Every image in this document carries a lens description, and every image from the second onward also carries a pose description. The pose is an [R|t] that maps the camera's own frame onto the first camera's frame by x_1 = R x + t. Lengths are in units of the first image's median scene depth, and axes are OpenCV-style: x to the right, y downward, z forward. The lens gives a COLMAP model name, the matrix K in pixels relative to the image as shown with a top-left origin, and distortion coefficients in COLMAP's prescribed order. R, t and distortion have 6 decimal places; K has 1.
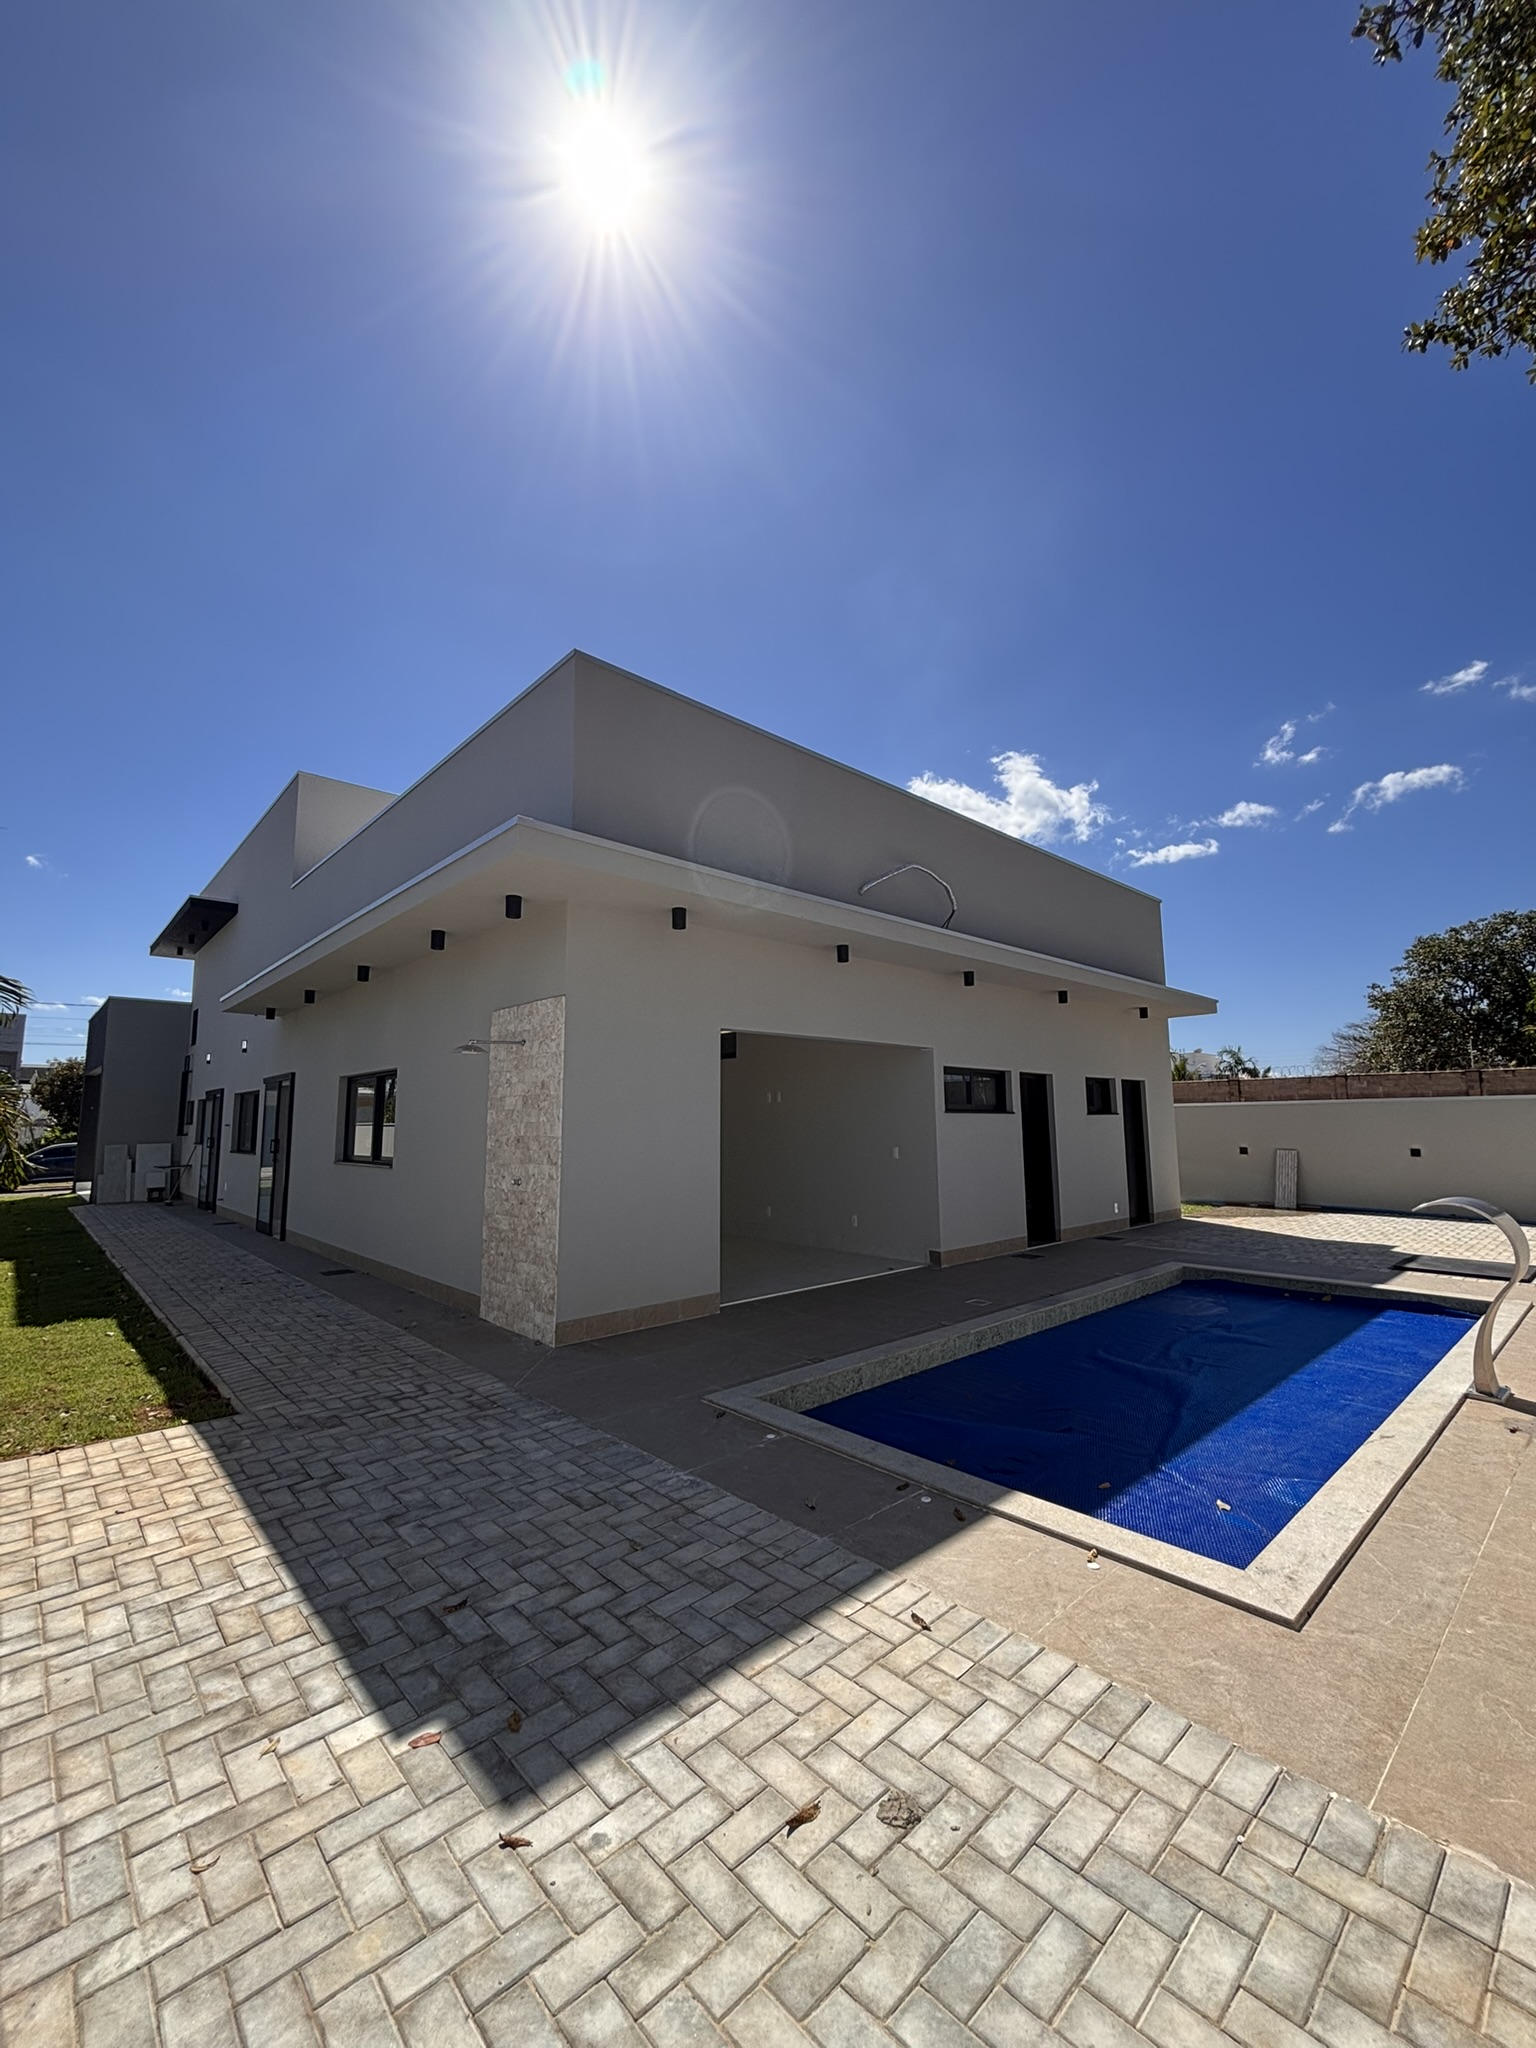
lens RADIAL K [[826.9, 0, 770.8], [0, 826.9, 1030.0], [0, 0, 1]] dist [0.001753, 0.000019]
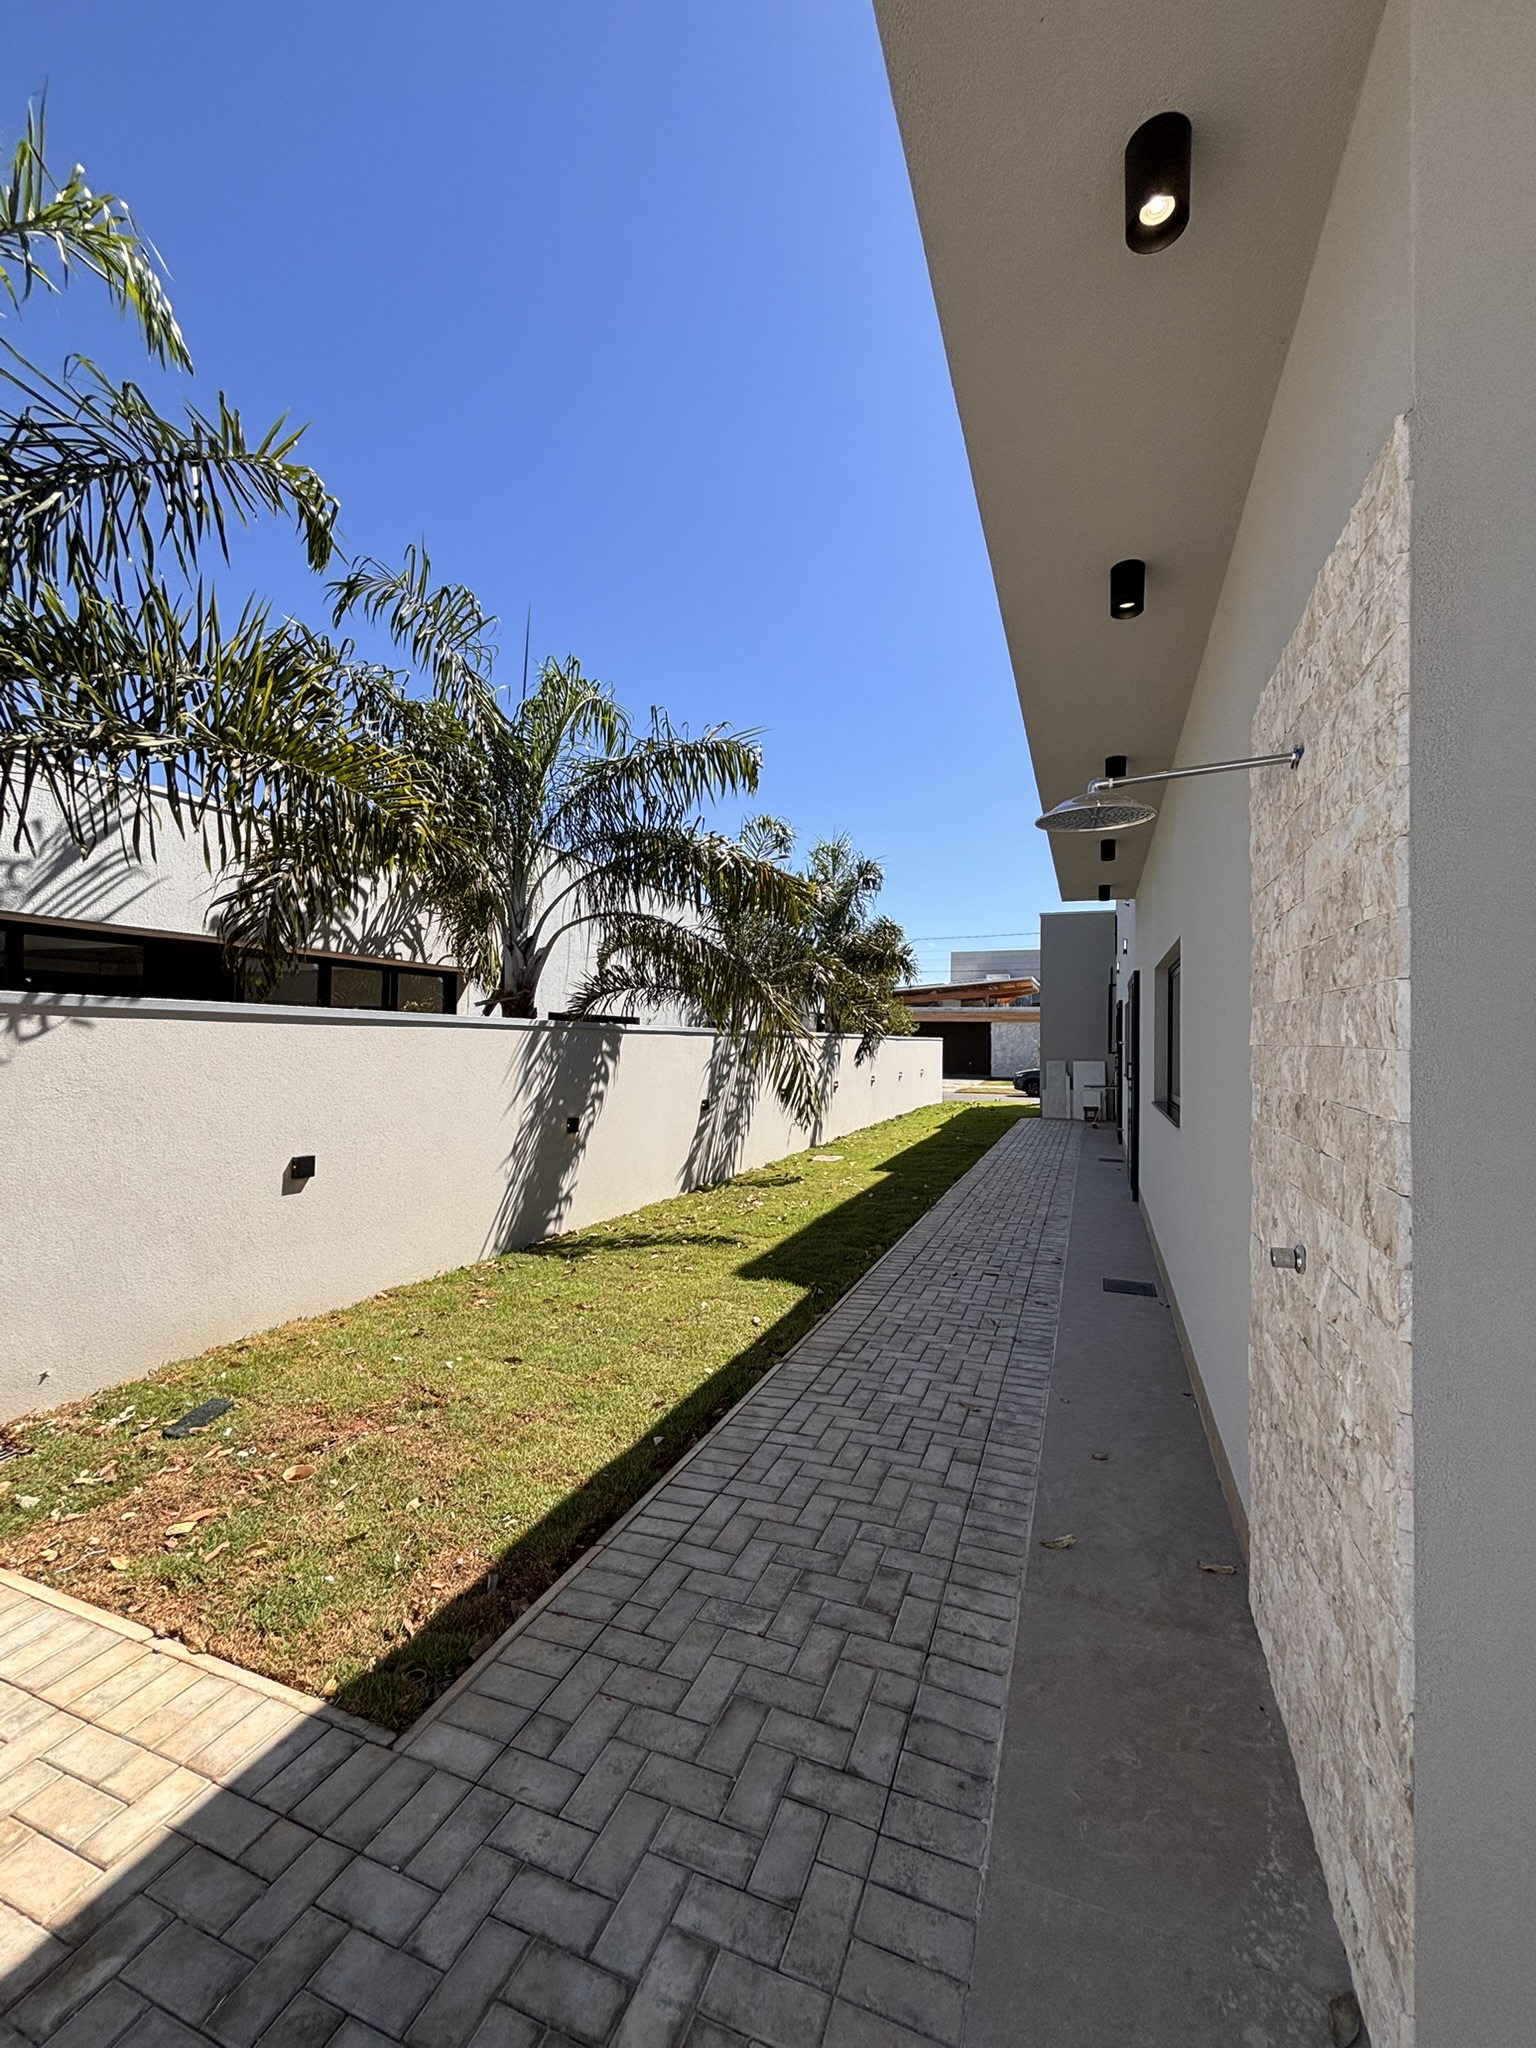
lens RADIAL K [[826.9, 0, 770.8], [0, 826.9, 1030.0], [0, 0, 1]] dist [0.001753, 0.000019]
pose [[0.440568, -0.002317, -0.897716, -0.178492], [0.089382, 0.995141, 0.041297, 0.108413], [0.893259, -0.098434, 0.438634, 0.940070]]
